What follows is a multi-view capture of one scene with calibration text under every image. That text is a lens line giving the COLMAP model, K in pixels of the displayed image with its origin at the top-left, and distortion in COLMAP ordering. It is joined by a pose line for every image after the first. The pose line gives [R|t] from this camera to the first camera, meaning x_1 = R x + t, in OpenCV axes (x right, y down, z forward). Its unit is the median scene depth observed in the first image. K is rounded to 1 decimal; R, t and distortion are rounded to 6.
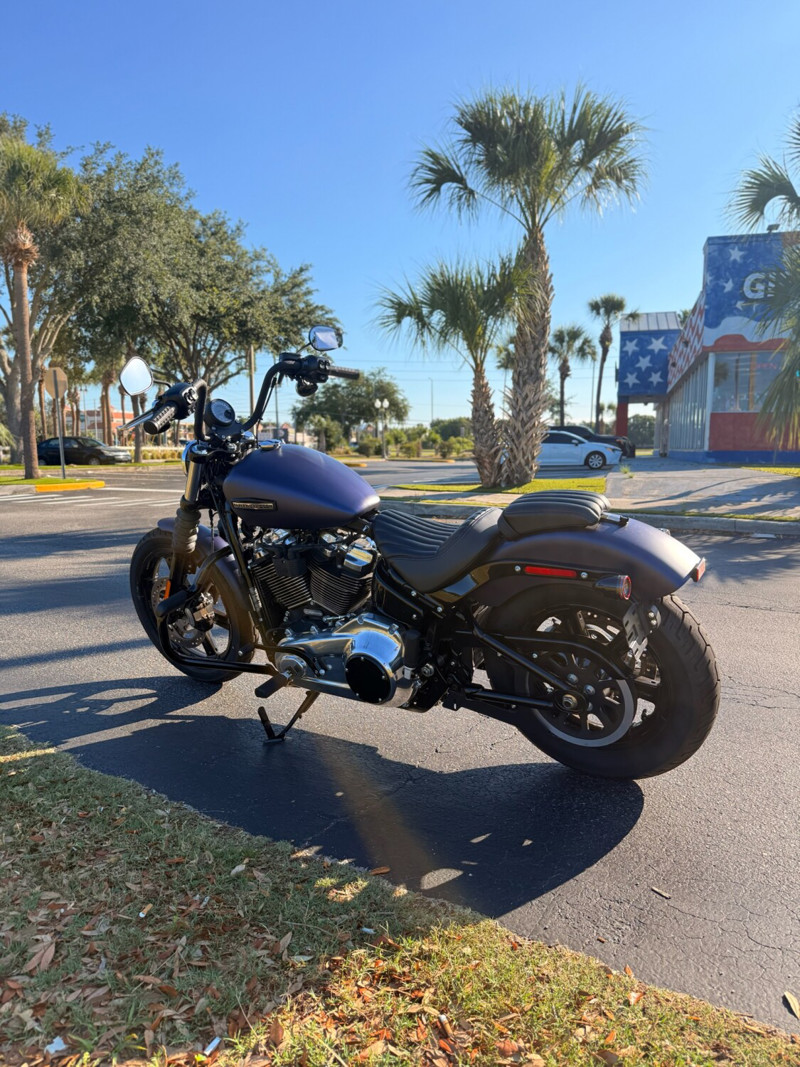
lens RADIAL K [[748.4, 0, 400.0], [0, 748.4, 533.5], [0, 0, 1]] dist [0.126225, -0.294490]
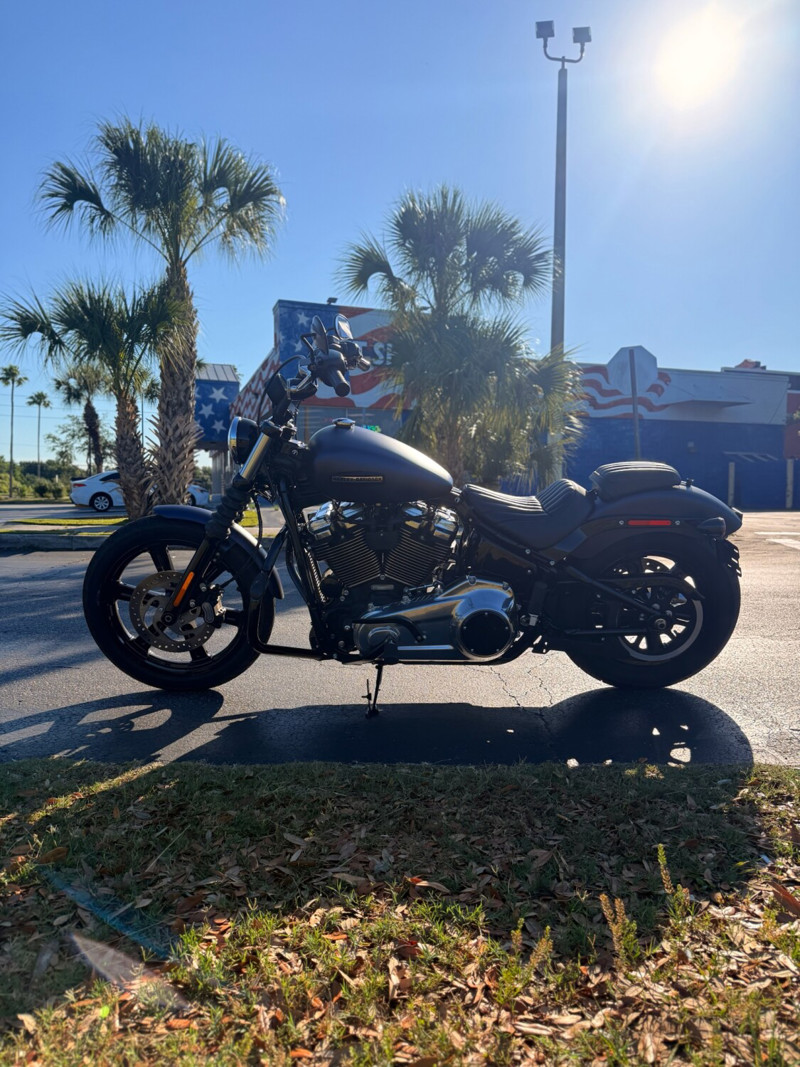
lens RADIAL K [[758.7, 0, 400.2], [0, 758.7, 530.7], [0, 0, 1]] dist [0.064544, -0.193507]
pose [[0.819620, -0.012484, 0.572771, -0.161414], [0.052348, 0.997212, -0.053174, 0.019944], [-0.570511, 0.073566, 0.817989, 0.032060]]
